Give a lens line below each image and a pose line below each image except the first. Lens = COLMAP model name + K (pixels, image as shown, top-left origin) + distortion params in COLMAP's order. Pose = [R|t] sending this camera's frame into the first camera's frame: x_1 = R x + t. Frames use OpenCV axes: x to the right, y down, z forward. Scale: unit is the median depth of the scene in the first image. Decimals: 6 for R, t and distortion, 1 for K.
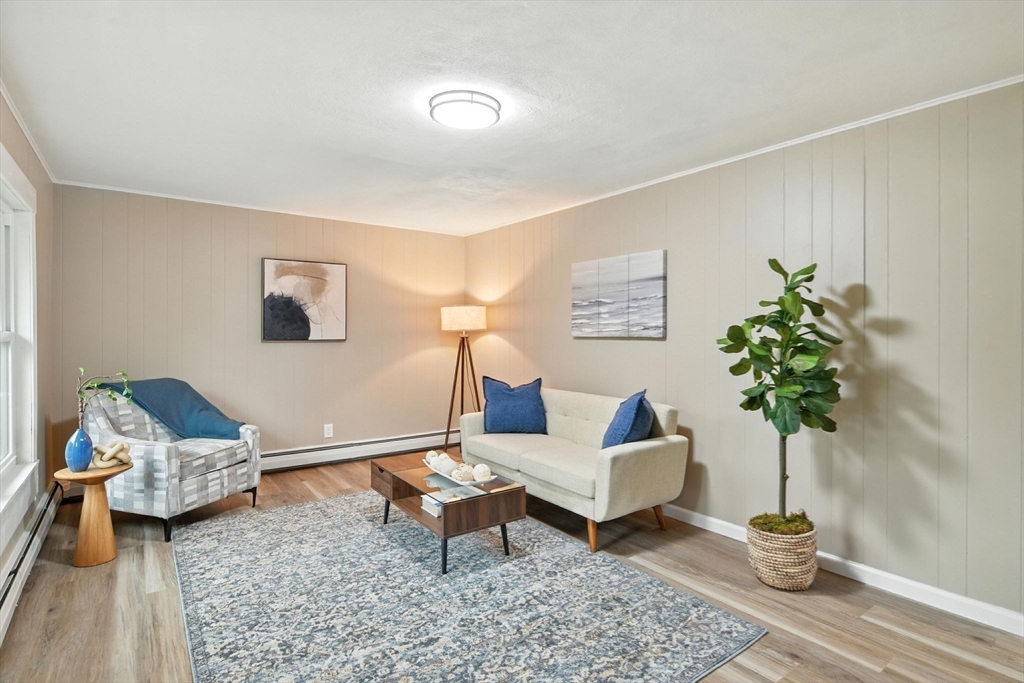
lens RADIAL K [[521.6, 0, 517.5], [0, 521.6, 332.0], [0, 0, 1]] dist [-0.006572, 0.001209]
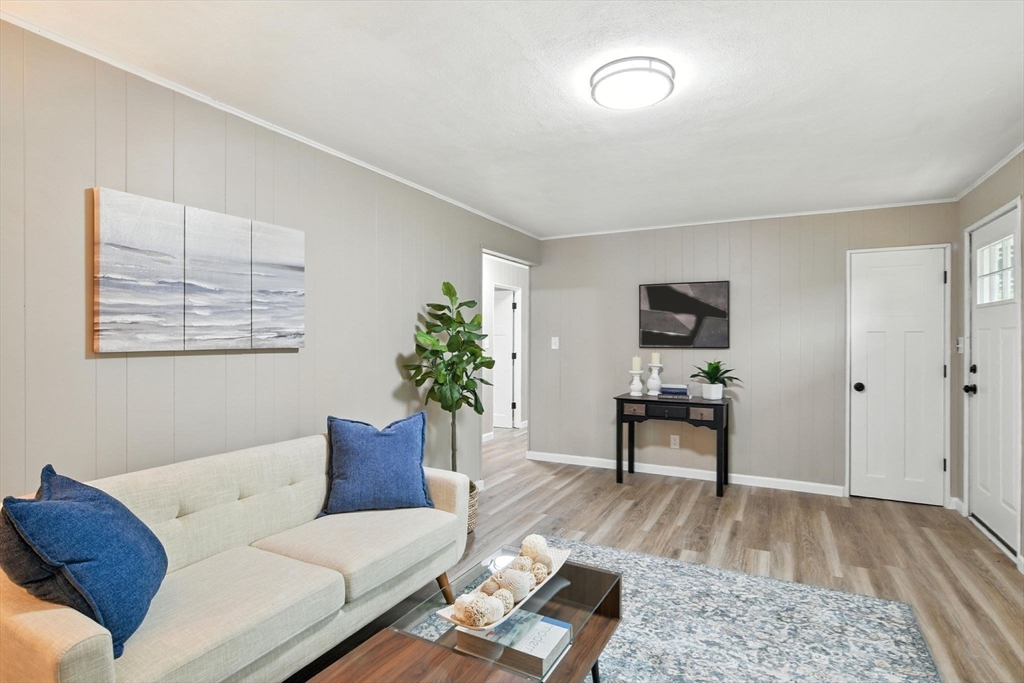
lens RADIAL K [[521.6, 0, 517.5], [0, 521.6, 332.0], [0, 0, 1]] dist [-0.006572, 0.001209]
pose [[-0.448292, 0.008690, 0.893845, -0.531921], [0.000148, 0.999953, -0.009647, -0.005049], [-0.893887, -0.004193, -0.448272, 1.048446]]
